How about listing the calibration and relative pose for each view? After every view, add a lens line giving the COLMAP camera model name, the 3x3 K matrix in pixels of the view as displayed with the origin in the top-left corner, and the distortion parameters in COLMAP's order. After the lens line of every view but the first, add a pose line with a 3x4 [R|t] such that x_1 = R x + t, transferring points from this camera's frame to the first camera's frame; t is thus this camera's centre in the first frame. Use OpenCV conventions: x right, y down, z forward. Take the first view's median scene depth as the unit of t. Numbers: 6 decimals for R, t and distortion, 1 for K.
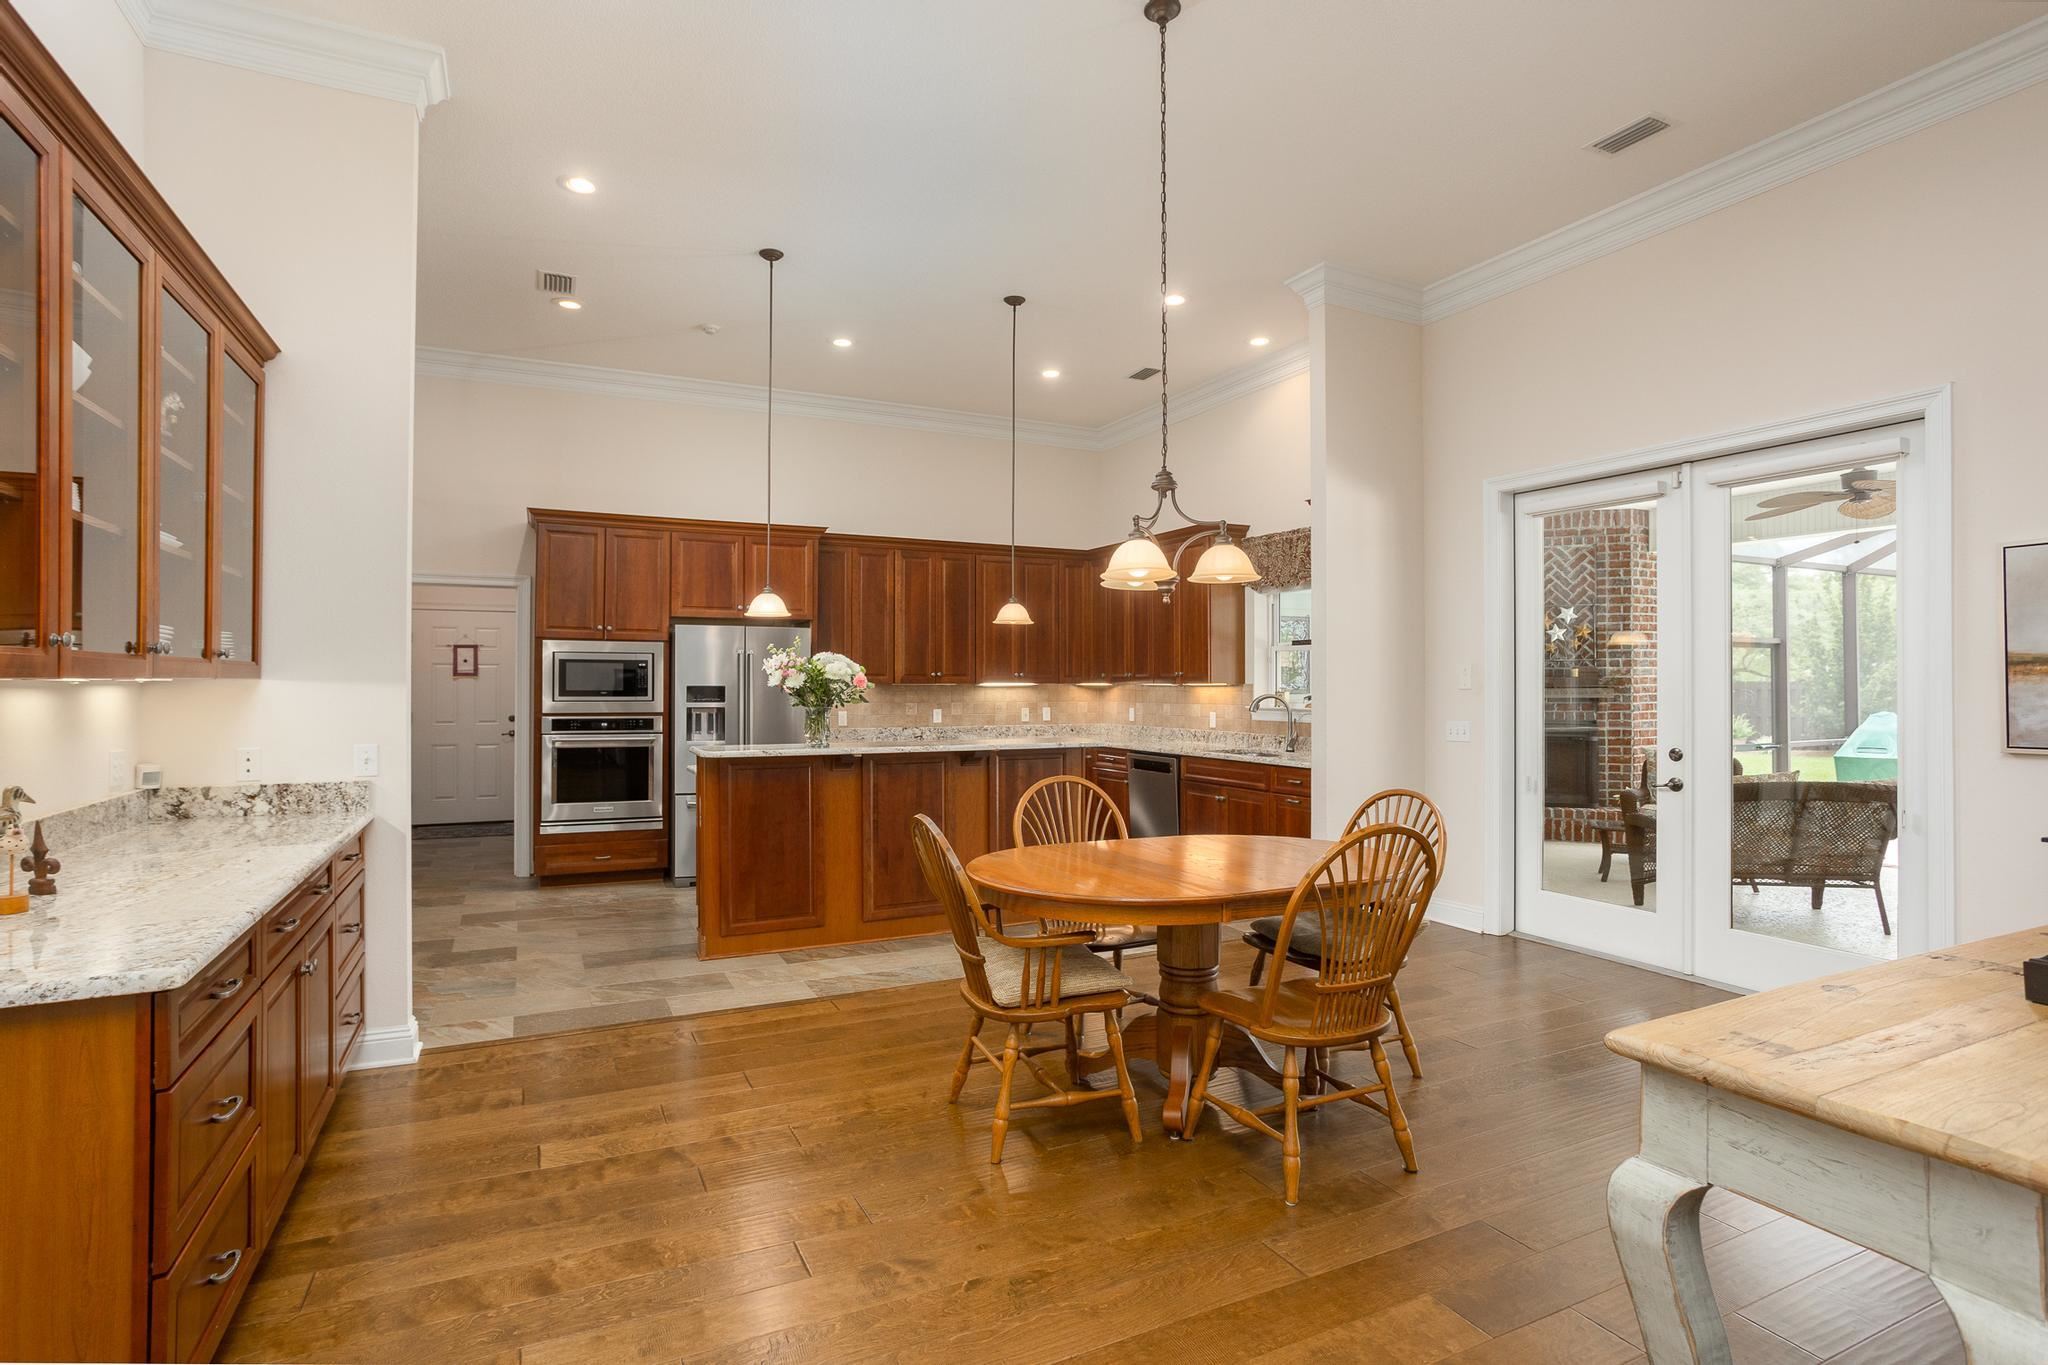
lens RADIAL K [[1000.3, 0, 1078.7], [0, 1000.3, 688.0], [0, 0, 1]] dist [-0.039126, 0.019959]
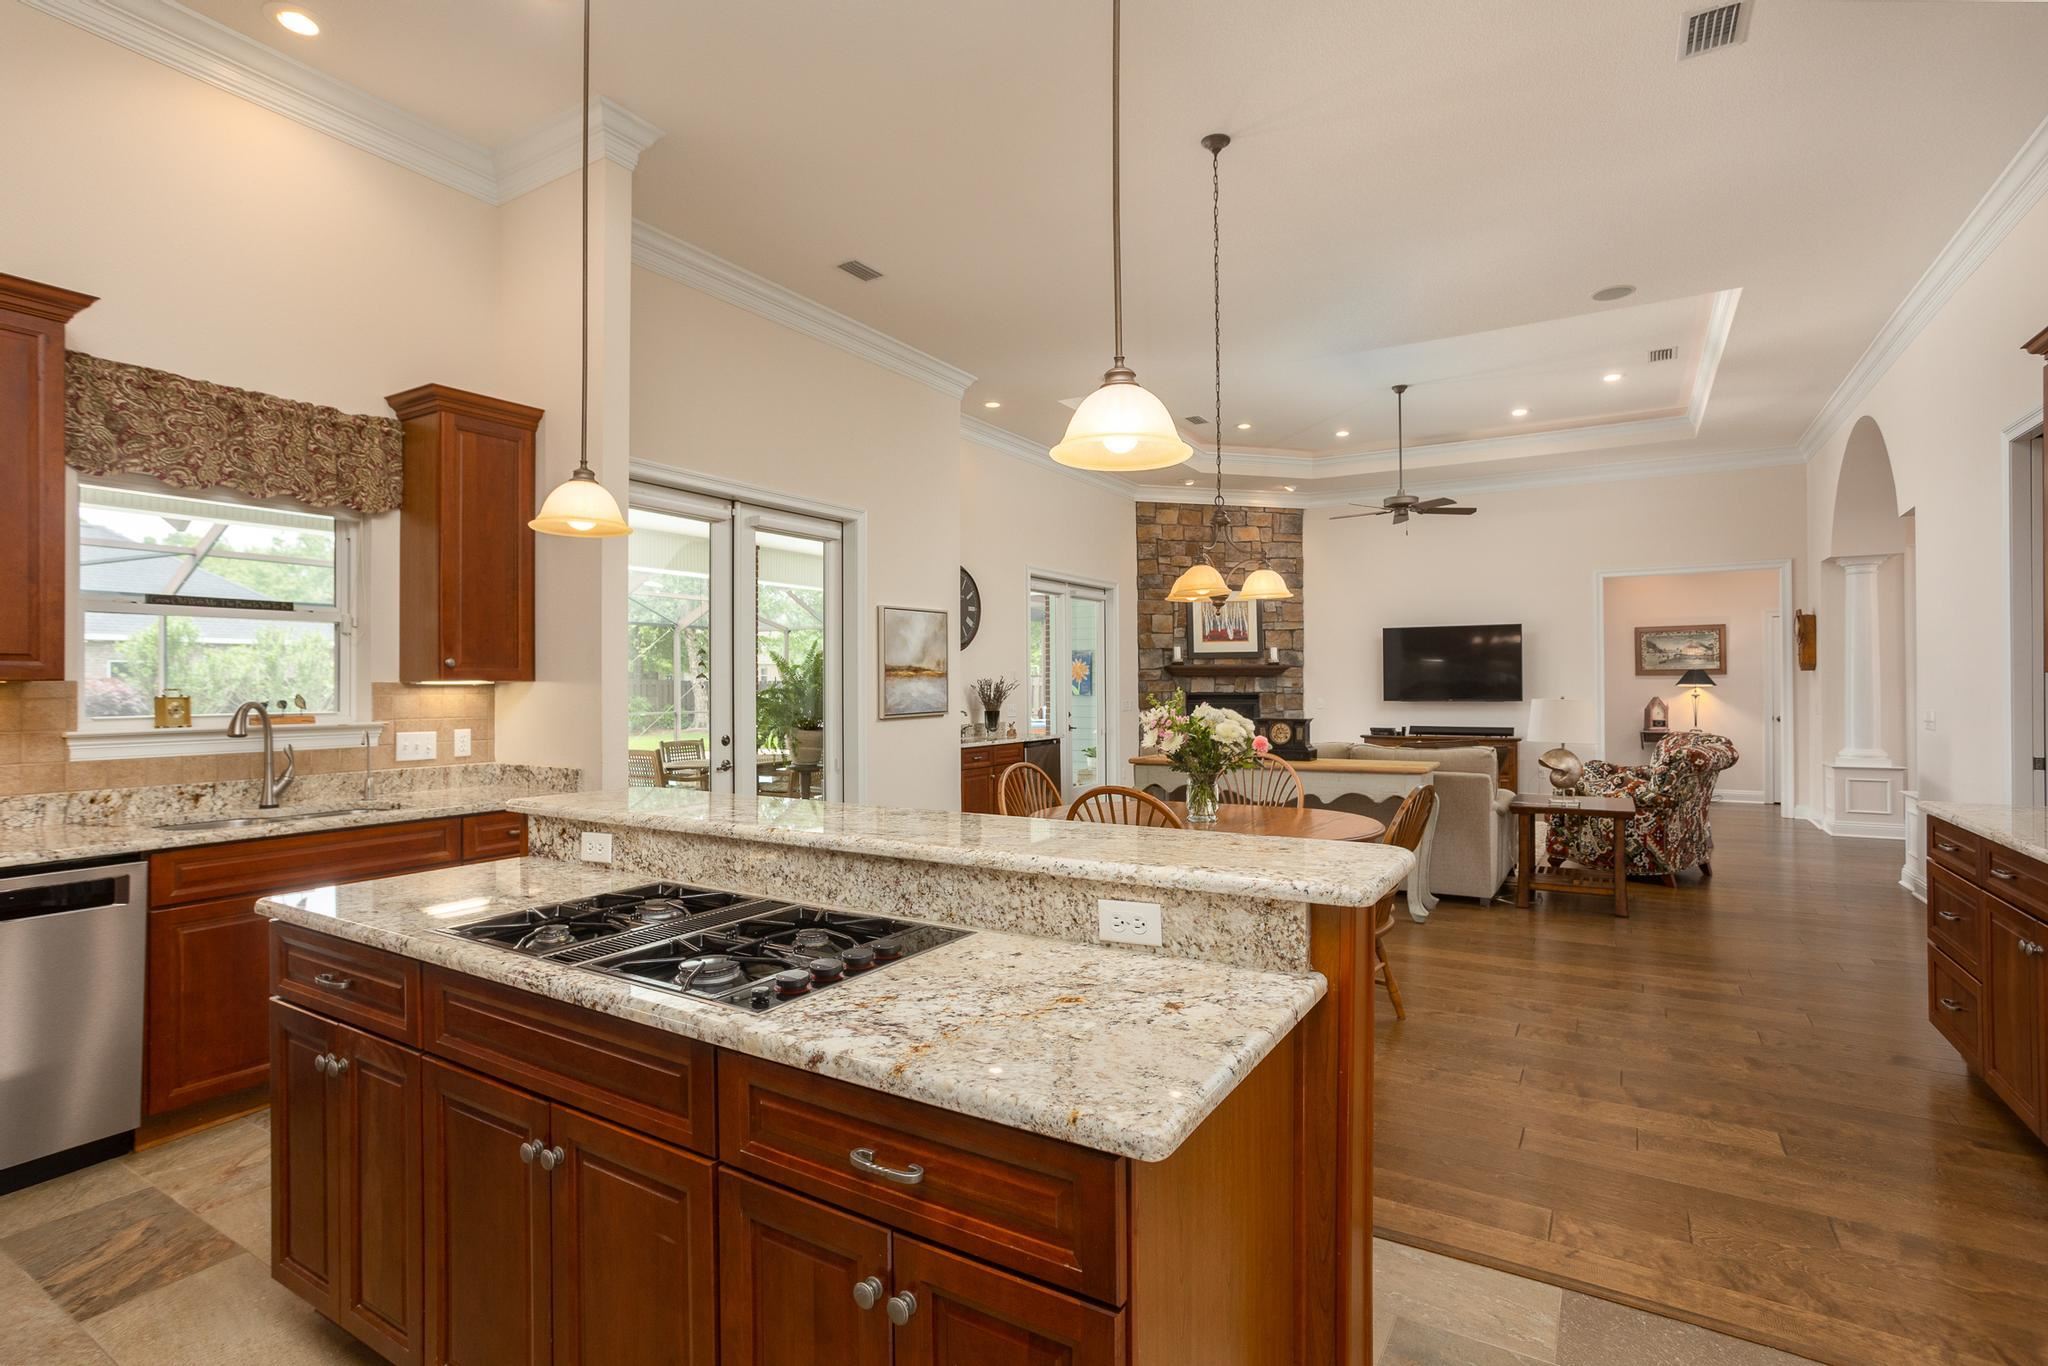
lens RADIAL K [[1000.3, 0, 998.6], [0, 1000.3, 680.7], [0, 0, 1]] dist [-0.039126, 0.019959]
pose [[-0.475538, 0.004440, 0.879684, -0.453587], [0.008384, 0.999965, -0.000515, -0.000655], [-0.879655, 0.007130, -0.475559, 0.939491]]
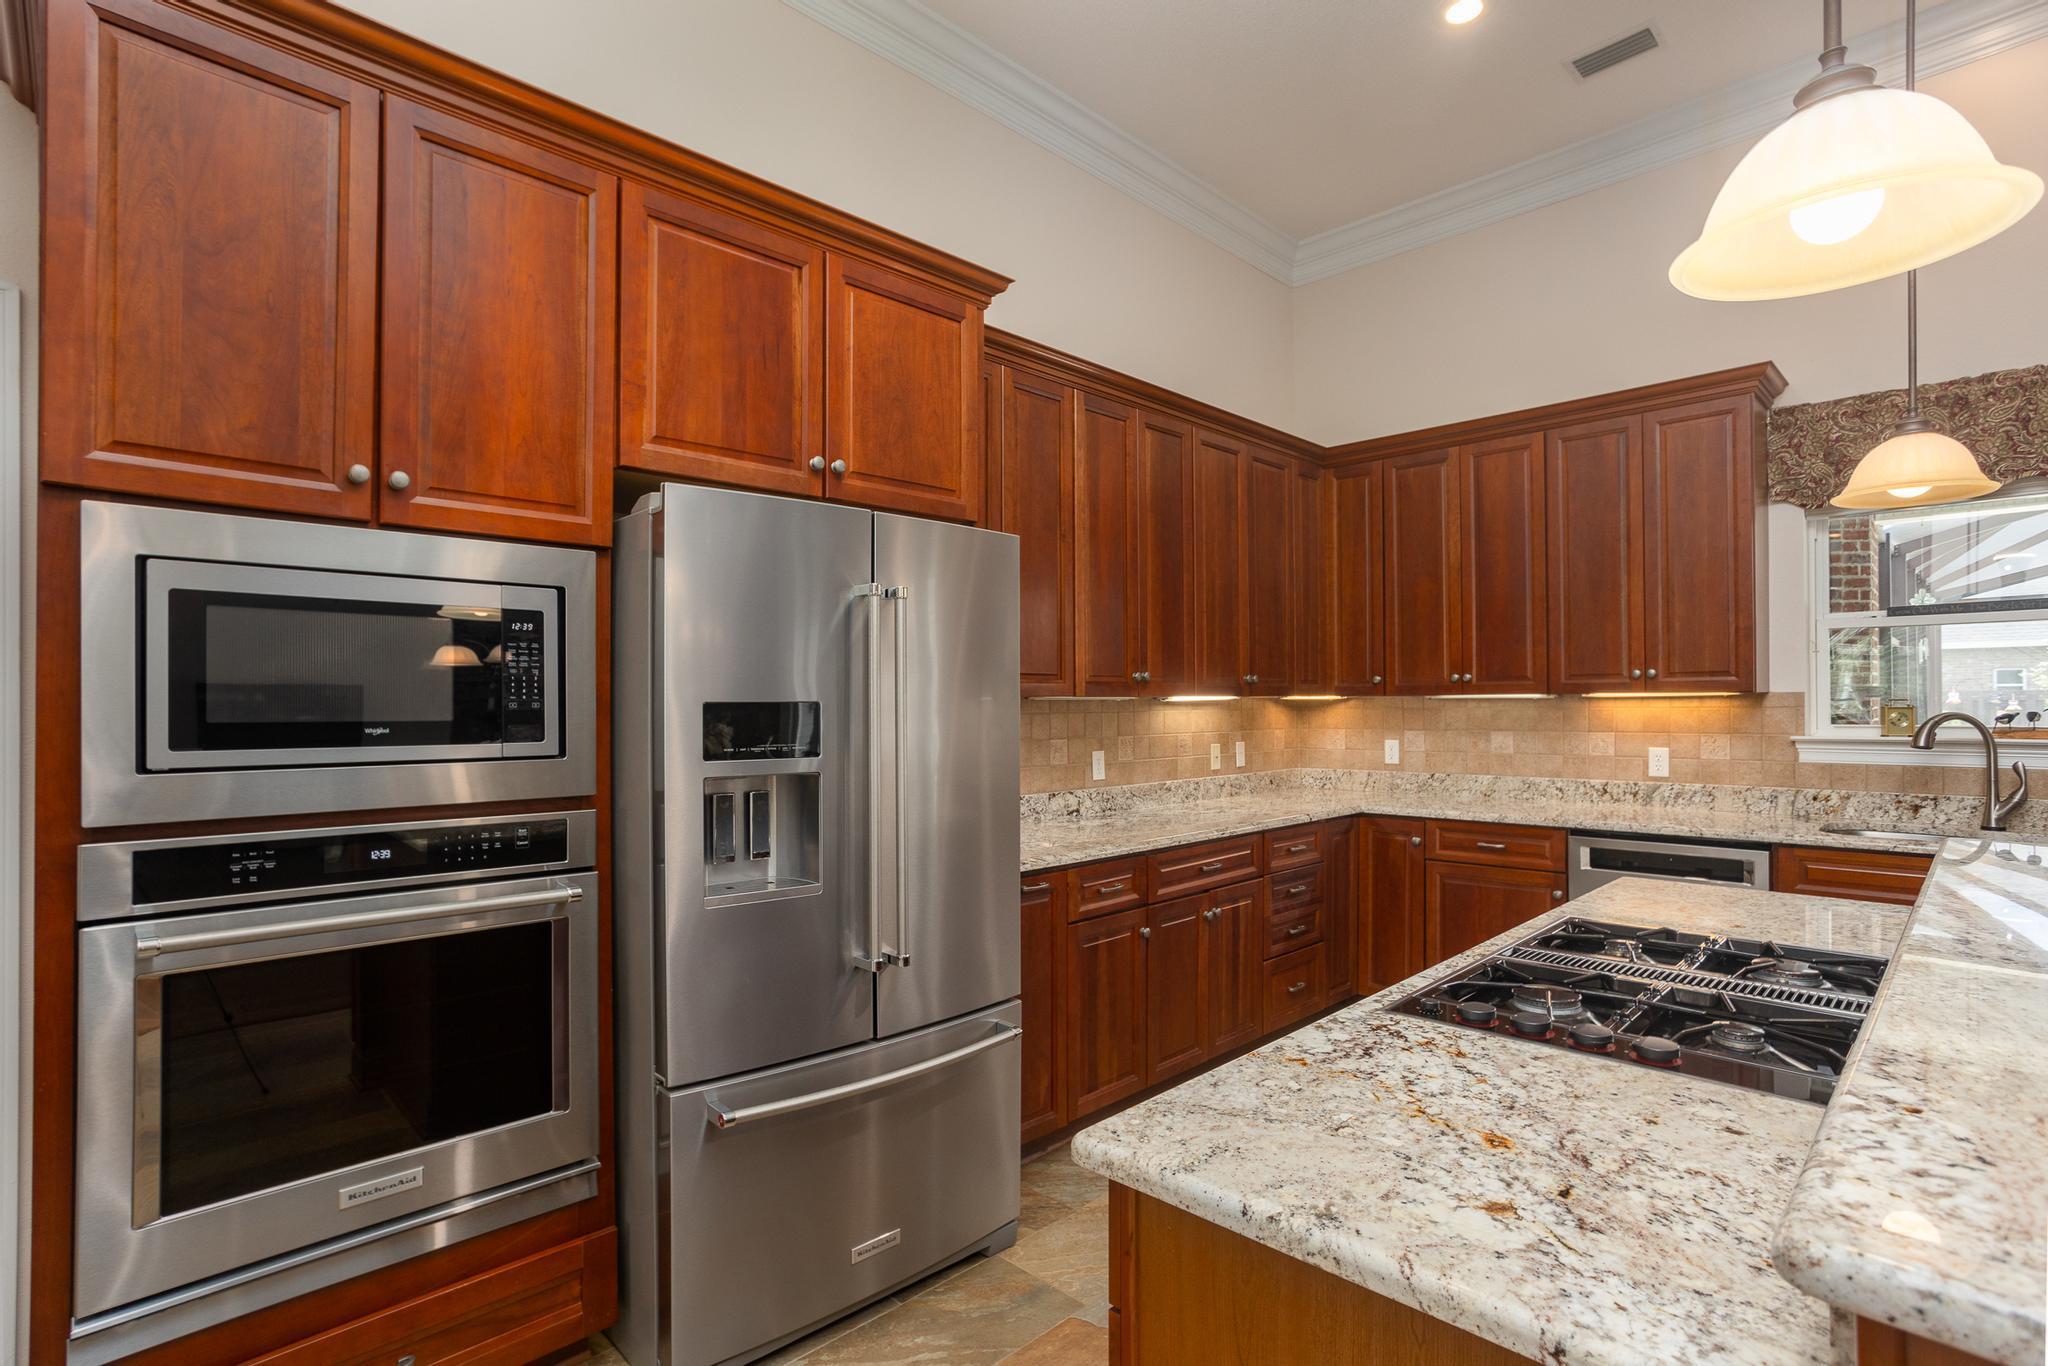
lens RADIAL K [[950.4, 0, 1014.3], [0, 950.4, 704.3], [0, 0, 1]] dist [-0.011711, 0.004881]
pose [[0.959486, -0.007787, 0.281647, -0.384292], [0.009813, 0.999935, -0.005784, 0.001160], [-0.281584, 0.008314, 0.959501, 0.709296]]
